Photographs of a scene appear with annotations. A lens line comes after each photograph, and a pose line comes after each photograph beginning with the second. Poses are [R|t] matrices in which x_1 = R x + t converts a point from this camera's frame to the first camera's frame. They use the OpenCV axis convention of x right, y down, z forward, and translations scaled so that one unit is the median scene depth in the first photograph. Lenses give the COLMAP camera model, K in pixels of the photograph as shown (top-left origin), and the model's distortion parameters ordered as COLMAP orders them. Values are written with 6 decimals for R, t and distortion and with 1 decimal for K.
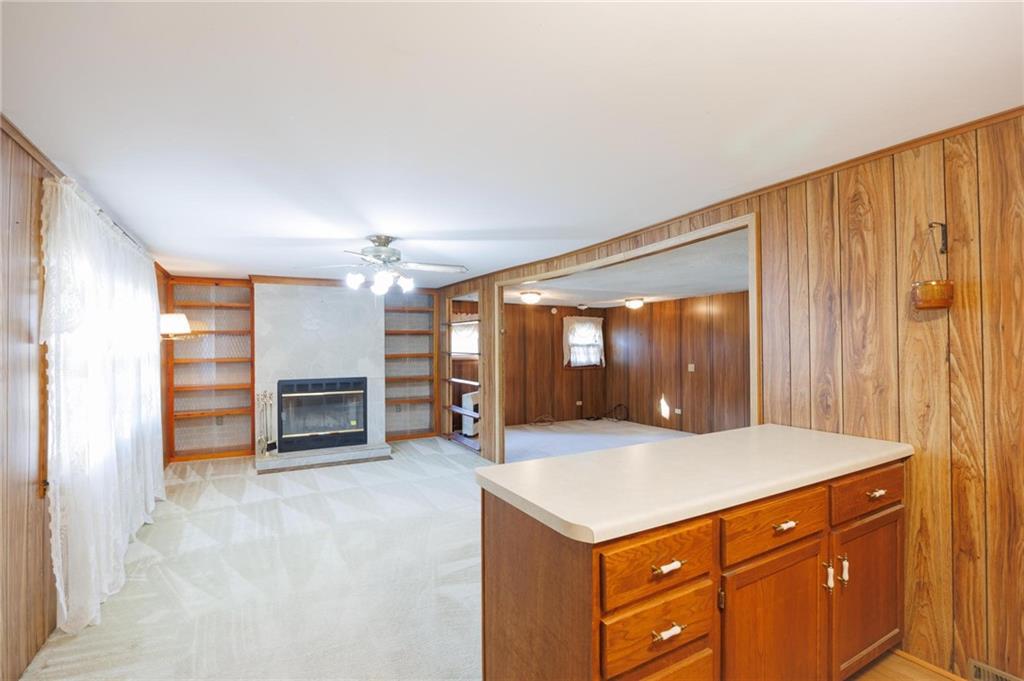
lens RADIAL K [[480.0, 0, 510.8], [0, 480.0, 342.7], [0, 0, 1]] dist [-0.009930, 0.000475]
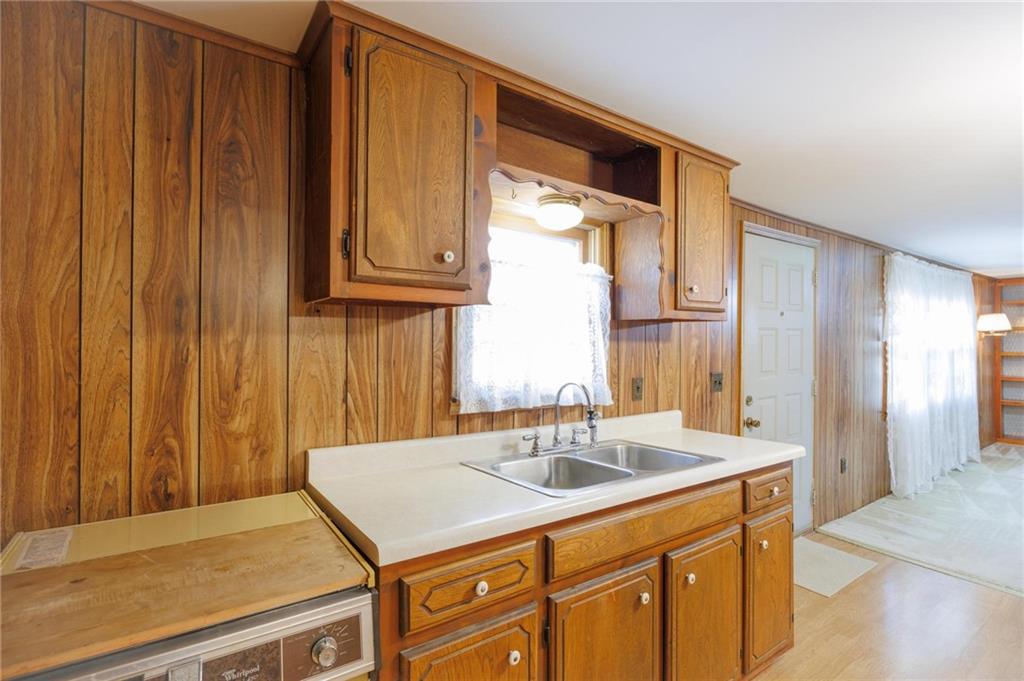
lens RADIAL K [[480.0, 0, 510.1], [0, 480.0, 344.1], [0, 0, 1]] dist [-0.009930, 0.000475]
pose [[0.094108, 0.008945, -0.995522, 0.778556], [0.010017, 0.999901, 0.009931, -0.019679], [0.995512, -0.010907, 0.094009, -0.676814]]
